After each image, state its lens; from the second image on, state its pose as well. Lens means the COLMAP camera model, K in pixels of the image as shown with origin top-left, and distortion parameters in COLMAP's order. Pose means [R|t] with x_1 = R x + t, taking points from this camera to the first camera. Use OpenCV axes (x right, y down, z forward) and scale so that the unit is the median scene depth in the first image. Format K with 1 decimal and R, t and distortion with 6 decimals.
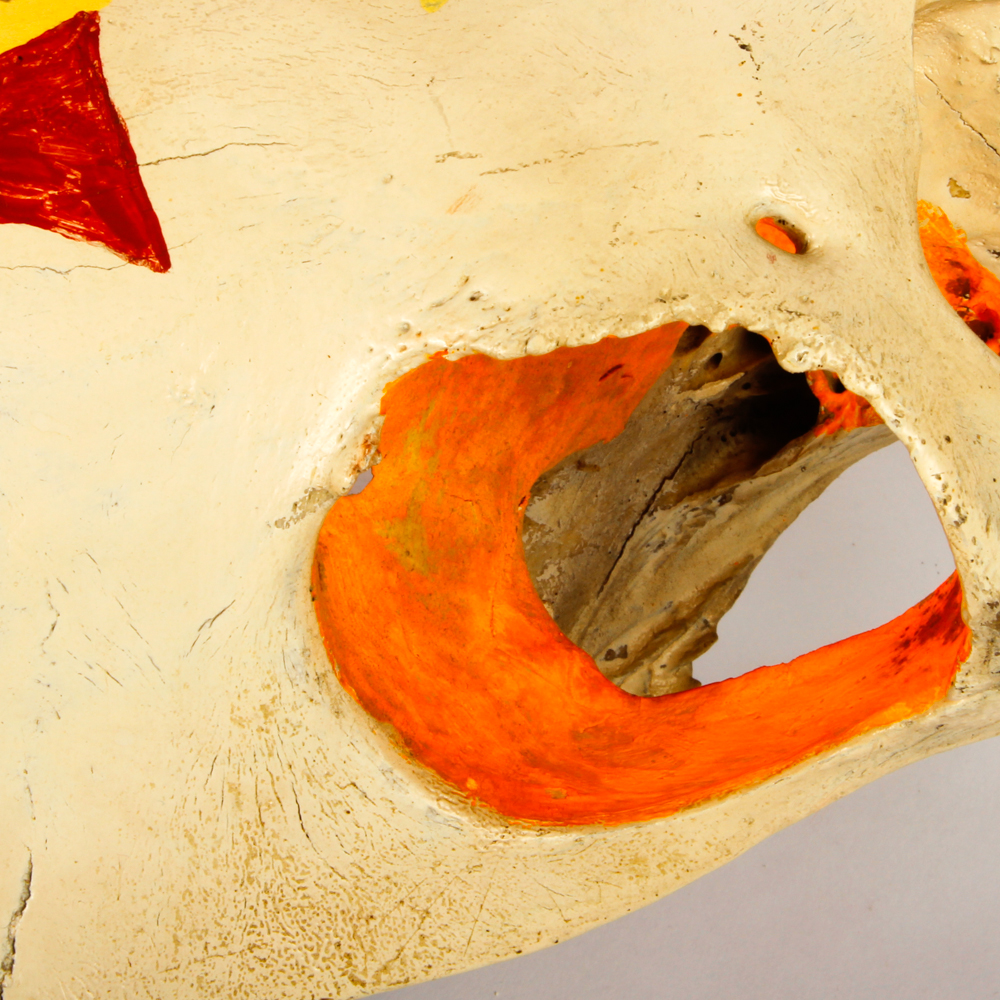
lens RADIAL K [[4144.8, 0, 500.0], [0, 4144.8, 500.0], [0, 0, 1]] dist [0.207886, 4.625350]
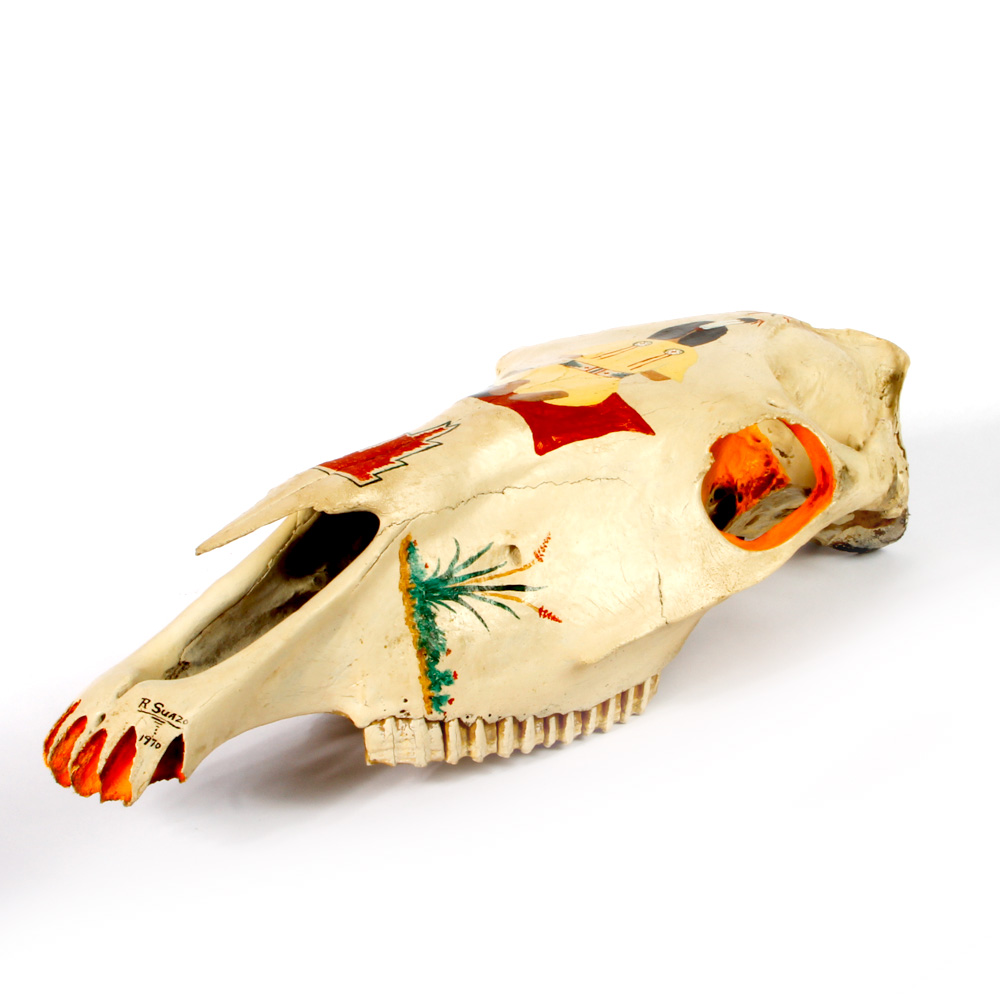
lens RADIAL K [[3011.0, 0, 500.0], [0, 3011.0, 500.0], [0, 0, 1]] dist [0.060197, -0.000725]
pose [[0.899666, -0.145121, 0.411754, -1.549542], [0.299895, 0.890834, -0.341287, 1.046622], [-0.317277, 0.430527, 0.844974, -1.633555]]
